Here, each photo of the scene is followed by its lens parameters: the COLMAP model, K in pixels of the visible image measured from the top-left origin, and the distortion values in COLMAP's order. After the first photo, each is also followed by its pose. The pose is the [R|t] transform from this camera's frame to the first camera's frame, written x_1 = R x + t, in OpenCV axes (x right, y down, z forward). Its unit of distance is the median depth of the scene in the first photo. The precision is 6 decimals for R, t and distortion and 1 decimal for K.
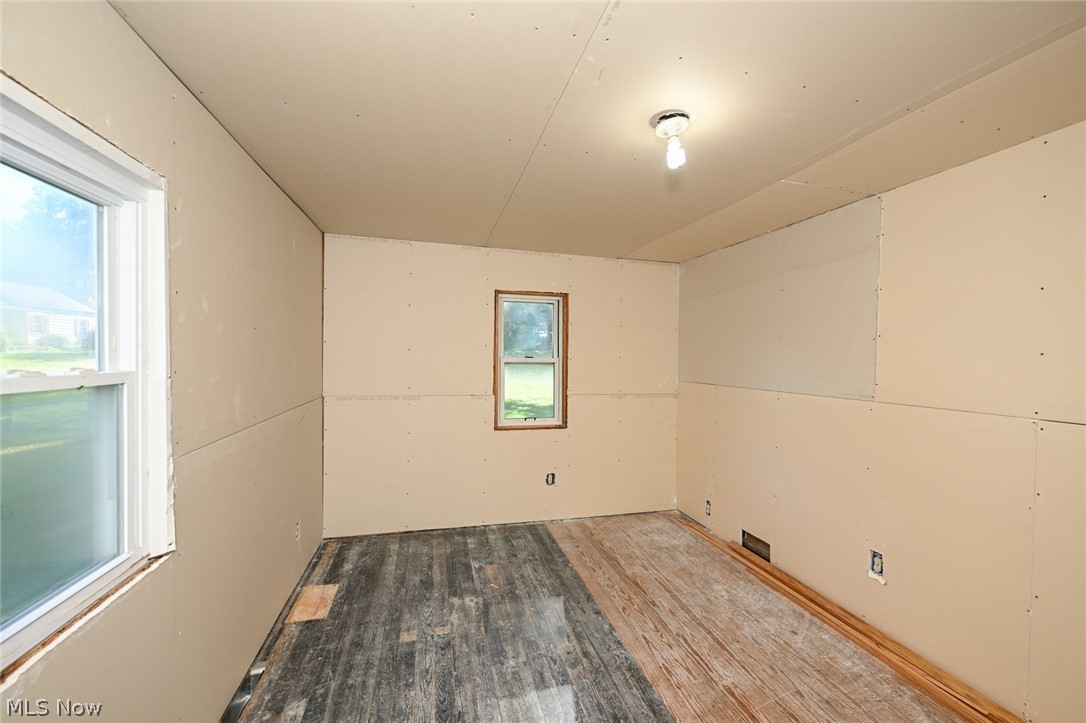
lens RADIAL K [[433.1, 0, 544.7], [0, 433.1, 362.4], [0, 0, 1]] dist [-0.003900, 0.000235]
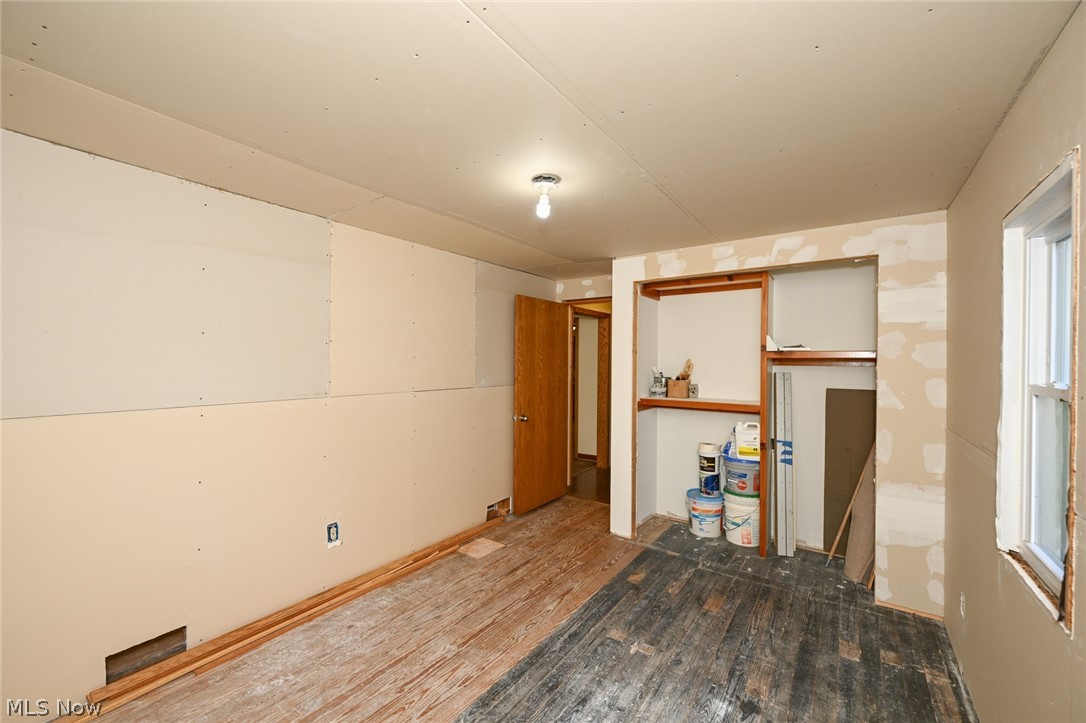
lens RADIAL K [[433.1, 0, 542.3], [0, 433.1, 360.1], [0, 0, 1]] dist [-0.003900, 0.000235]
pose [[-0.638507, -0.015947, 0.769451, -0.510374], [-0.000992, 0.999802, 0.019898, -0.033906], [-0.769616, 0.011942, -0.638396, 1.324020]]
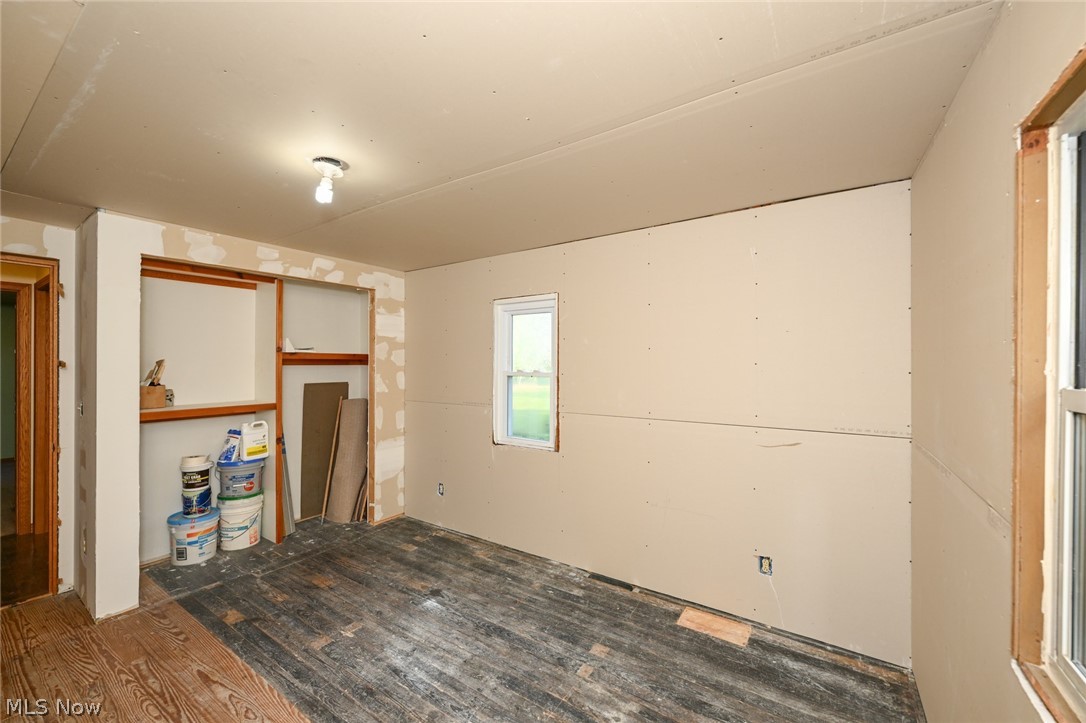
lens RADIAL K [[433.1, 0, 538.1], [0, 433.1, 359.7], [0, 0, 1]] dist [-0.003900, 0.000235]
pose [[-0.761637, -0.016278, -0.647799, 0.439330], [-0.023057, 0.999732, 0.001988, -0.033272], [0.647593, 0.016450, -0.761809, 1.624652]]
